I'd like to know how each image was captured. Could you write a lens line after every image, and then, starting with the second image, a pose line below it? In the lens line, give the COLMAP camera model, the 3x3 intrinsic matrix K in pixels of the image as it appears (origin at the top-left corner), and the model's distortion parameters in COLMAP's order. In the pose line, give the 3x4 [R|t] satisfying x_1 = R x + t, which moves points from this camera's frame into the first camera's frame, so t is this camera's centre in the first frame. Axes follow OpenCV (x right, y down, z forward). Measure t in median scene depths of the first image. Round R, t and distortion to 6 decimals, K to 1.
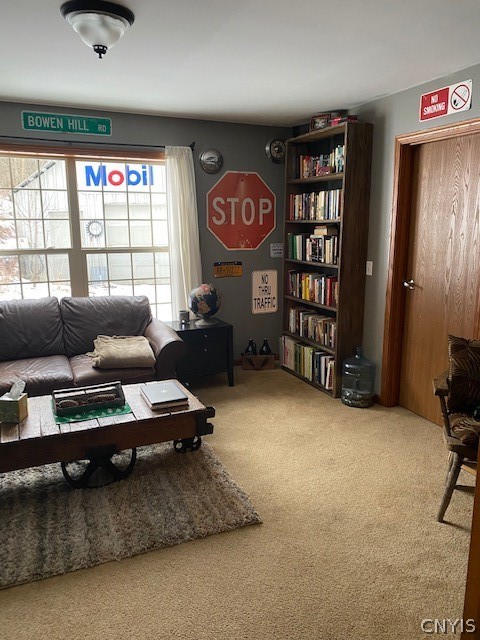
lens RADIAL K [[495.3, 0, 241.2], [0, 495.3, 321.1], [0, 0, 1]] dist [0.036941, -0.024513]
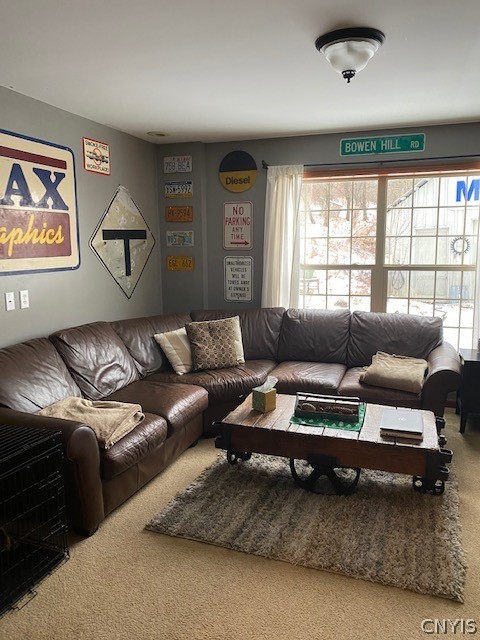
lens RADIAL K [[495.3, 0, 243.4], [0, 495.3, 319.0], [0, 0, 1]] dist [0.036941, -0.024513]
pose [[0.729368, 0.105762, -0.675897, 0.225629], [-0.130839, 0.991306, 0.013927, -0.017593], [0.671493, 0.078276, 0.736865, 0.091890]]
